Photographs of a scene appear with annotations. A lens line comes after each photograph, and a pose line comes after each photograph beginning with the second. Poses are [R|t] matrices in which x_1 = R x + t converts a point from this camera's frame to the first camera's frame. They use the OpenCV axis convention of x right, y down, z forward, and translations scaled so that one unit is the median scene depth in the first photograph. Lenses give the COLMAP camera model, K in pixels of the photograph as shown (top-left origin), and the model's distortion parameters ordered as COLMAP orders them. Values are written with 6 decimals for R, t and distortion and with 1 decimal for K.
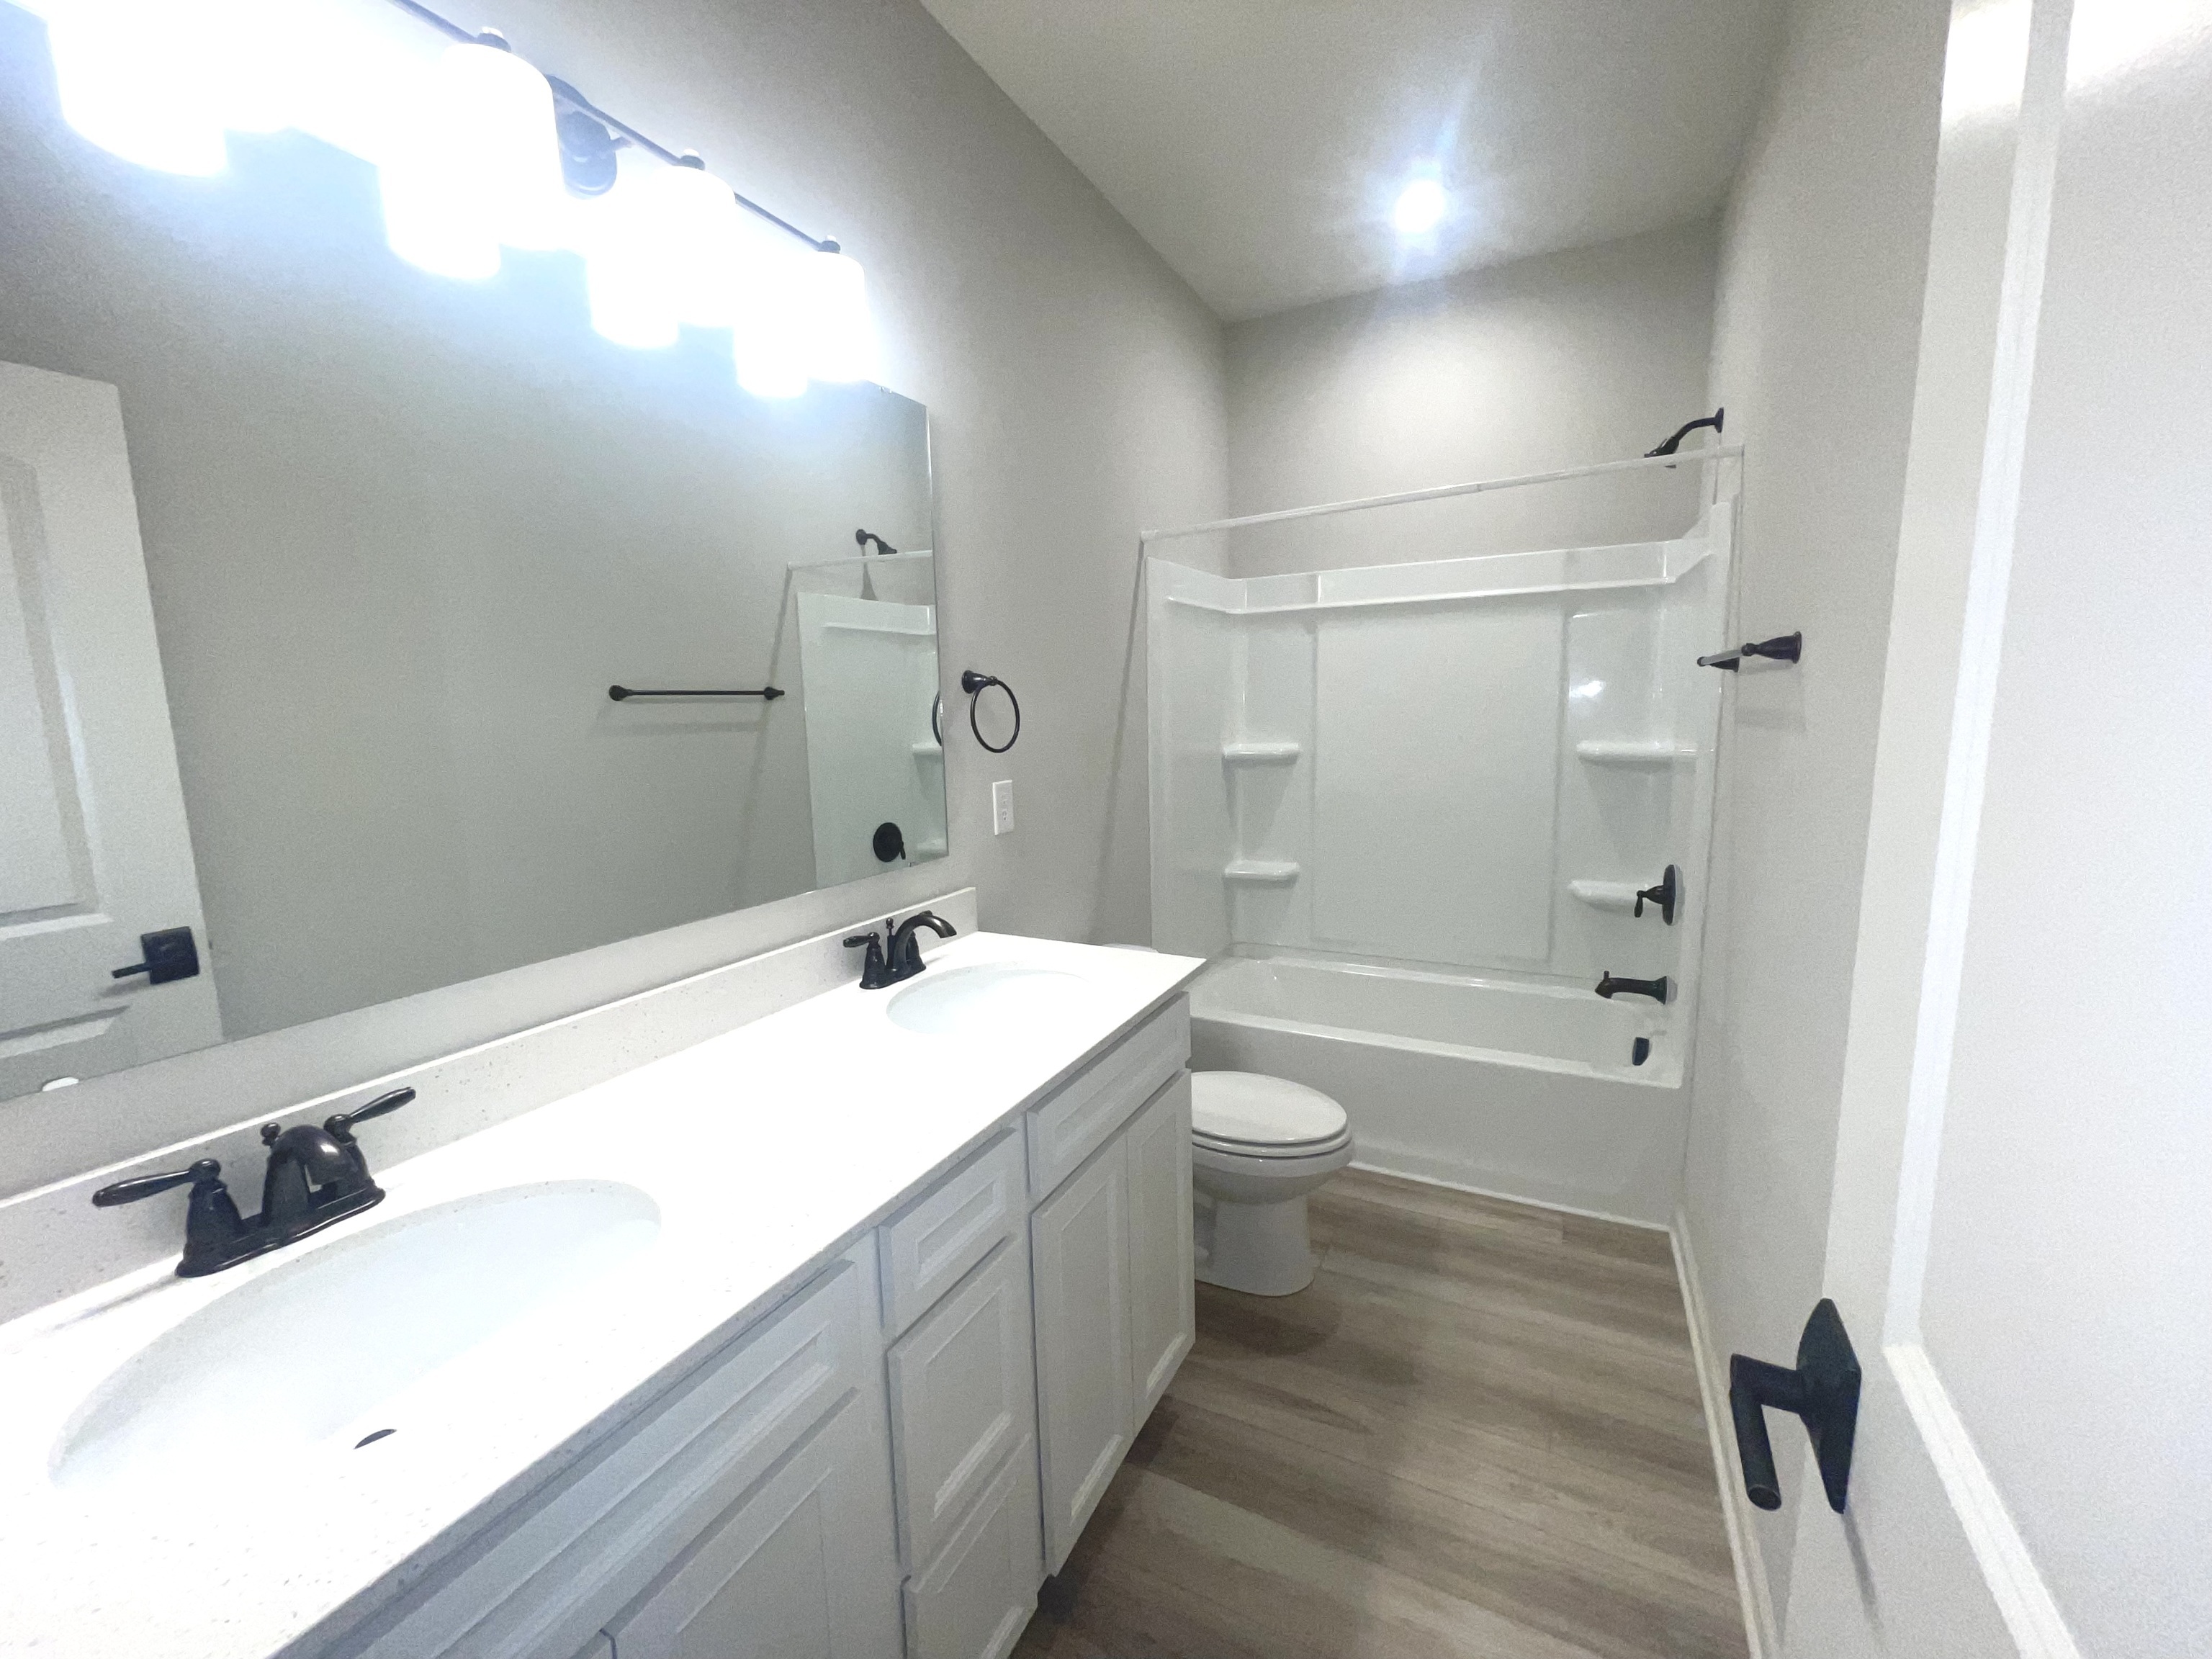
lens RADIAL K [[898.6, 0, 1108.0], [0, 898.6, 826.2], [0, 0, 1]] dist [0.001293, -0.000066]
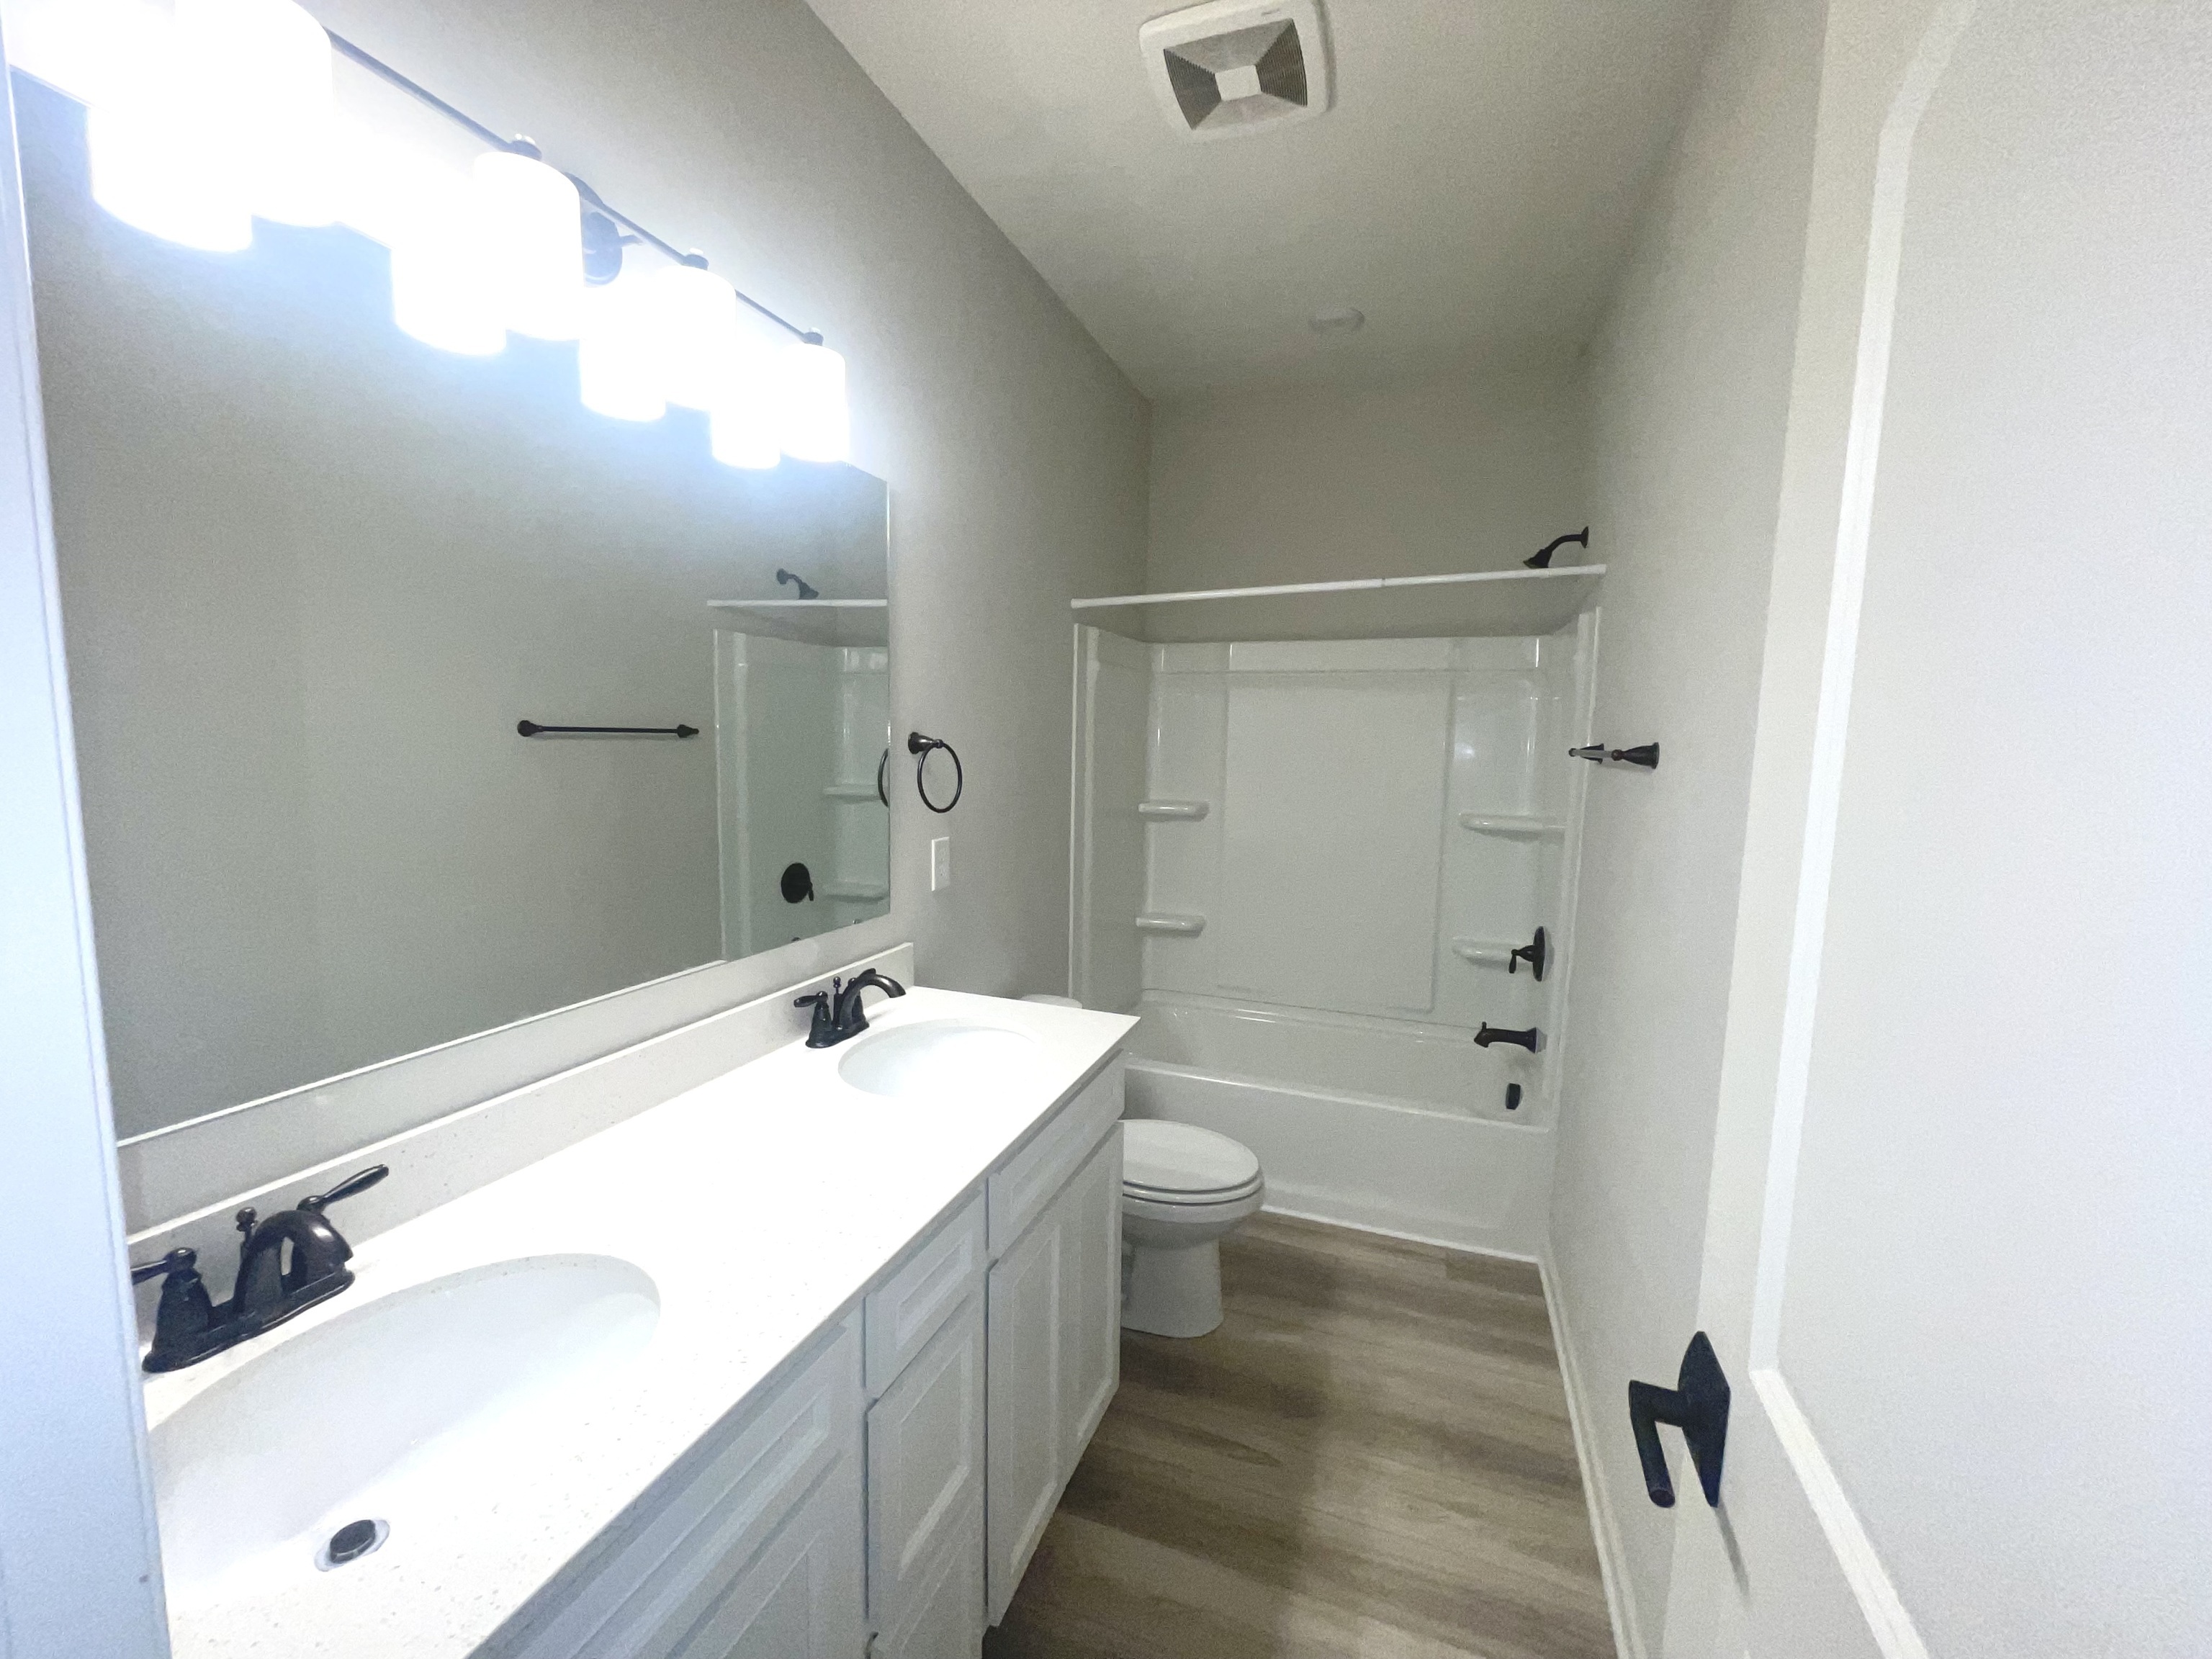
lens RADIAL K [[898.6, 0, 1108.0], [0, 898.6, 826.2], [0, 0, 1]] dist [0.001293, -0.000066]
pose [[0.991522, 0.030430, 0.126324, -0.072513], [-0.026021, 0.998998, -0.036404, -0.039703], [-0.127305, 0.032809, 0.991321, -0.056589]]
